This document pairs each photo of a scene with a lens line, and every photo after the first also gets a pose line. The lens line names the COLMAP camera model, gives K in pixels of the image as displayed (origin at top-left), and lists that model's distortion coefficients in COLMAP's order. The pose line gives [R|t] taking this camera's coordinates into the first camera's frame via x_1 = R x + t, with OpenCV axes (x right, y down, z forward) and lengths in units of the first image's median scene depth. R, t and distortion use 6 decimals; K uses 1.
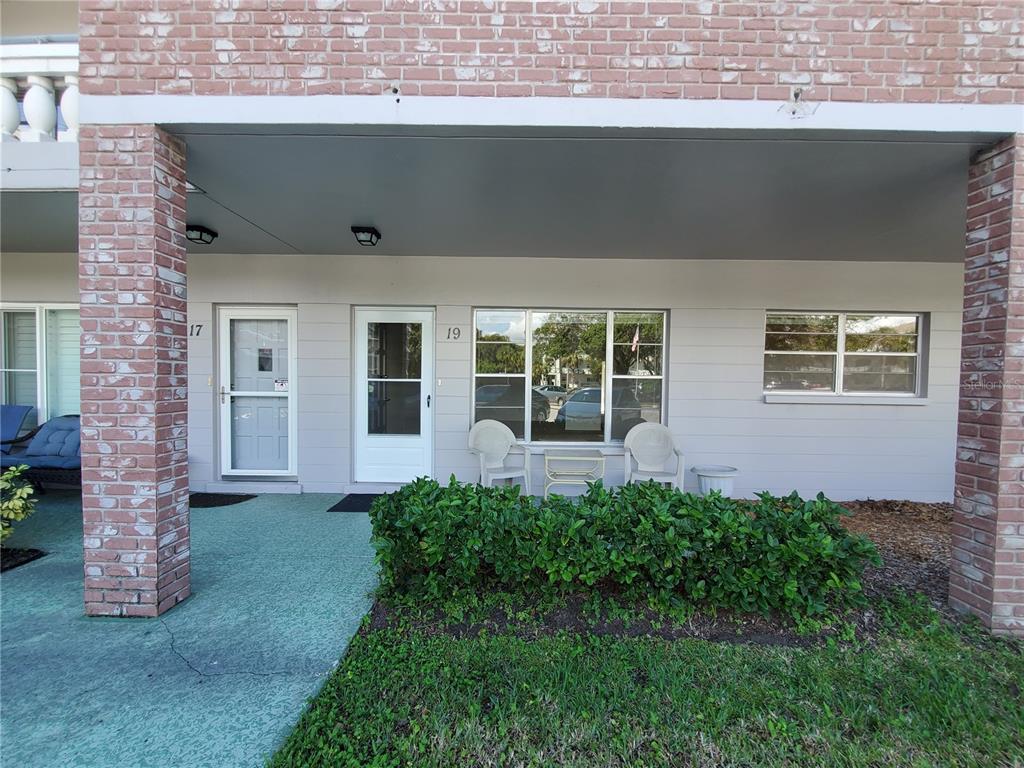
lens RADIAL K [[405.7, 0, 513.4], [0, 405.7, 392.8], [0, 0, 1]] dist [0.002243, -0.002734]
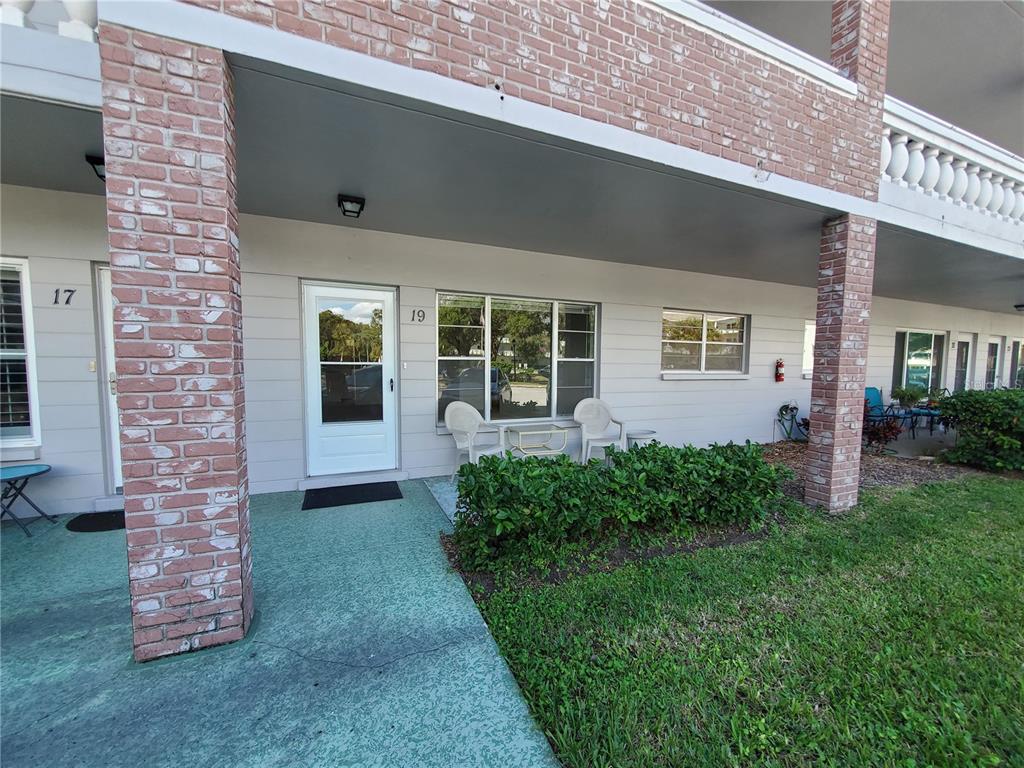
lens RADIAL K [[405.7, 0, 513.4], [0, 405.7, 392.8], [0, 0, 1]] dist [0.002243, -0.002734]
pose [[0.917332, -0.032668, 0.396780, -0.688461], [0.014166, 0.998675, 0.049471, -0.009317], [-0.397871, -0.039760, 0.916580, -0.004905]]
